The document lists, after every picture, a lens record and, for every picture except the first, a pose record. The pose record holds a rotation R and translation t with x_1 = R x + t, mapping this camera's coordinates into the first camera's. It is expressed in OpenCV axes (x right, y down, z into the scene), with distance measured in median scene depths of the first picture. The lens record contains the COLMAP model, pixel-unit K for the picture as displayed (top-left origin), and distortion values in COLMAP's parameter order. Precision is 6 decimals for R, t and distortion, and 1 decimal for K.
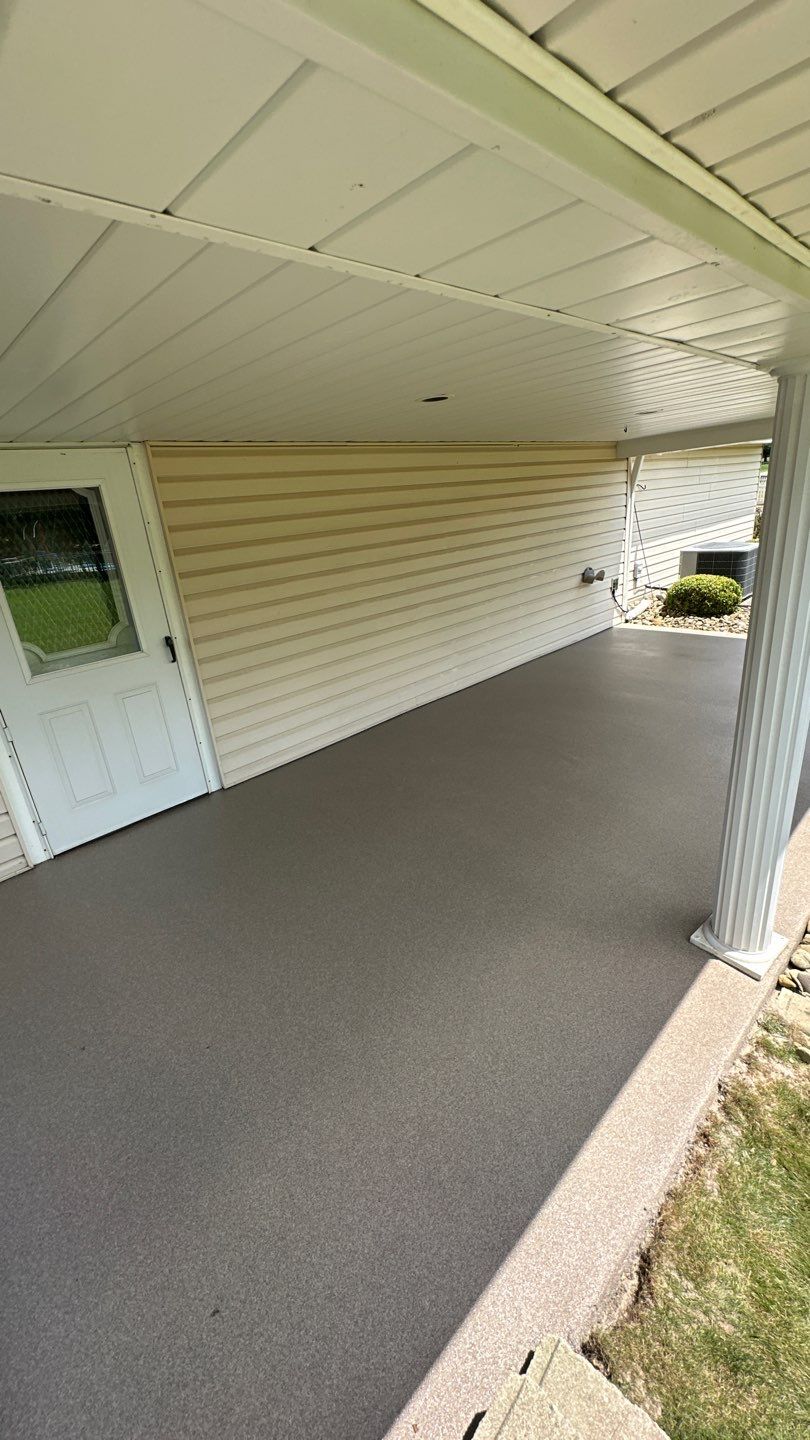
lens RADIAL K [[568.2, 0, 406.3], [0, 568.2, 716.6], [0, 0, 1]] dist [-0.001239, 0.000794]
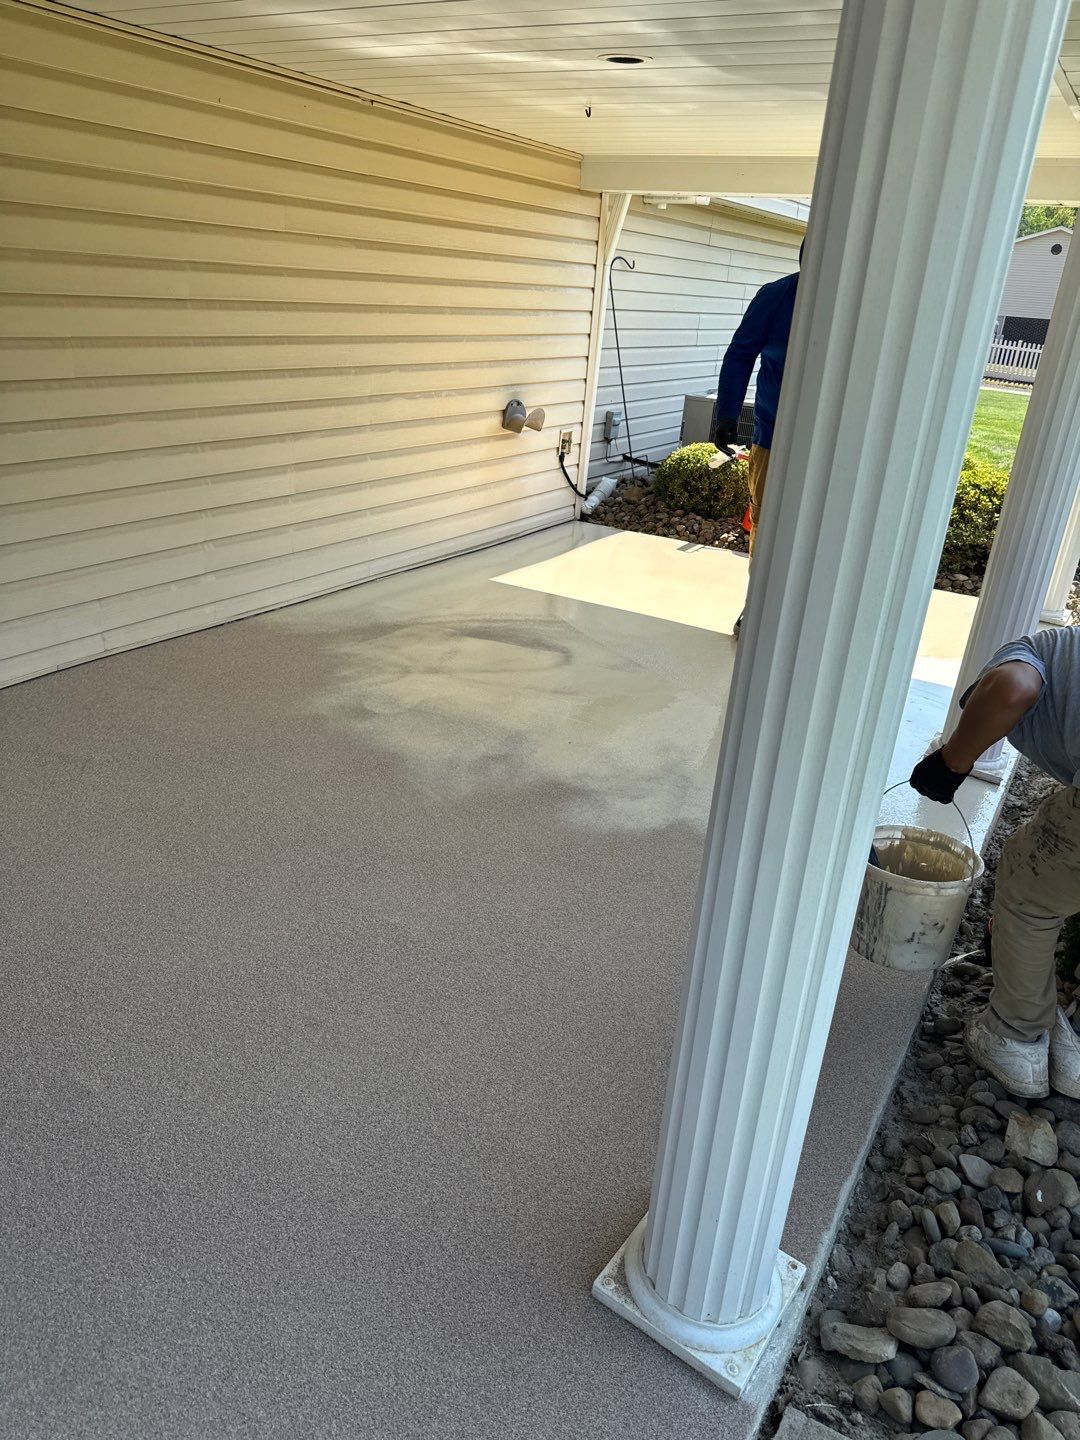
lens RADIAL K [[1048.7, 0, 542.5], [0, 1048.7, 731.2], [0, 0, 1]] dist [0.018584, -0.032948]
pose [[0.948241, 0.042642, 0.314674, 0.180205], [-0.057866, 0.997555, 0.039194, -0.023553], [-0.312233, -0.055374, 0.948390, 0.273099]]
